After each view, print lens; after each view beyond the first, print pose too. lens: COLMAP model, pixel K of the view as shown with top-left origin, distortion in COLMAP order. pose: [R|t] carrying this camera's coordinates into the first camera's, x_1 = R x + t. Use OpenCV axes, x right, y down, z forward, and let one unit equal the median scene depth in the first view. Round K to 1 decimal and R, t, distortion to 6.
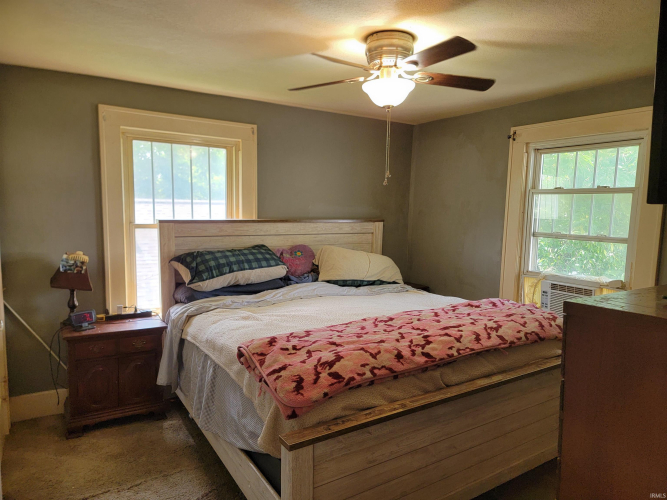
lens RADIAL K [[456.8, 0, 336.6], [0, 456.8, 254.3], [0, 0, 1]] dist [0.067182, -0.043514]
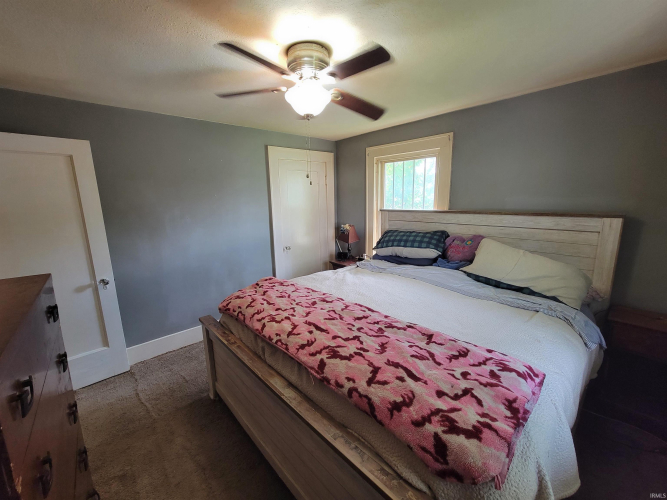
lens RADIAL K [[270.0, 0, 338.5], [0, 270.0, 244.8], [0, 0, 1]] dist [-0.007799, 0.000617]
pose [[0.185676, 0.151103, -0.970923, 0.752361], [-0.080564, 0.987120, 0.138217, -0.093413], [0.979303, 0.052558, 0.195458, 0.873437]]
